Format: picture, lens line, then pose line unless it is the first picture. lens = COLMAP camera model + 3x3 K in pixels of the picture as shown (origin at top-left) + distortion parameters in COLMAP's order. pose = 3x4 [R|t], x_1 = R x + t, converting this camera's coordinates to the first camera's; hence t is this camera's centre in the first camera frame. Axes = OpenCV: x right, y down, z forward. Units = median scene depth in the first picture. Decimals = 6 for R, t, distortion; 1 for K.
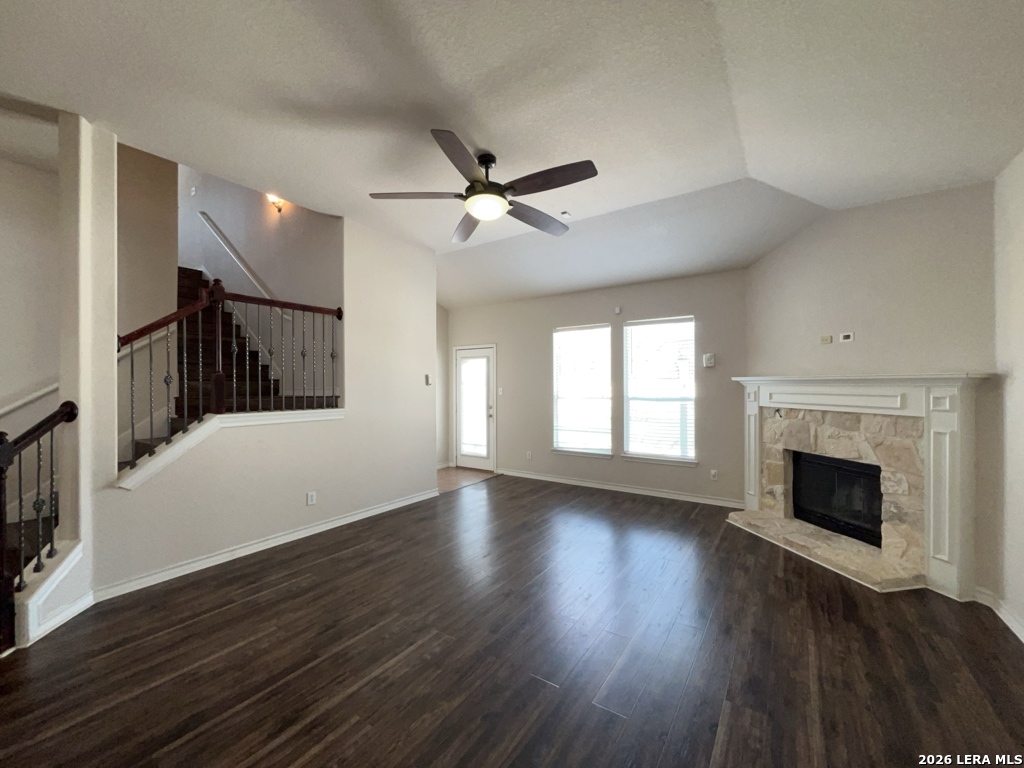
lens RADIAL K [[415.5, 0, 511.0], [0, 415.5, 385.5], [0, 0, 1]] dist [-0.002600, 0.000623]
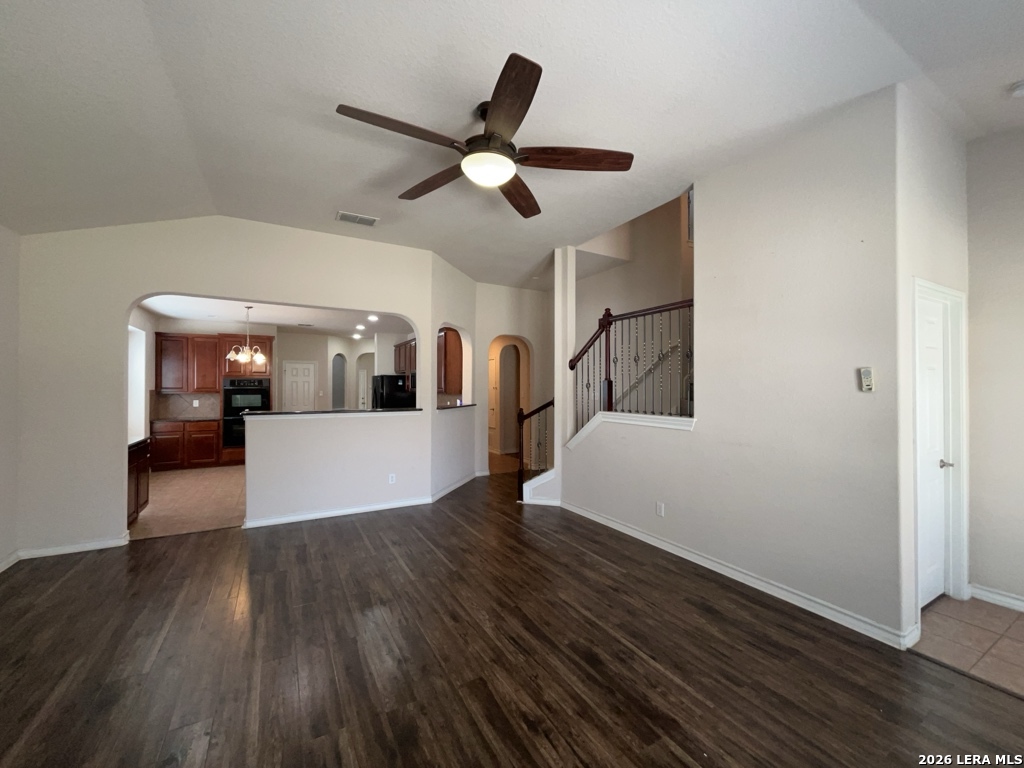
lens RADIAL K [[415.5, 0, 518.1], [0, 415.5, 385.4], [0, 0, 1]] dist [-0.002600, 0.000623]
pose [[-0.434532, -0.003221, -0.900651, 0.521003], [-0.000613, 0.999994, -0.003281, -0.006754], [0.900656, -0.000874, -0.434531, 1.139118]]
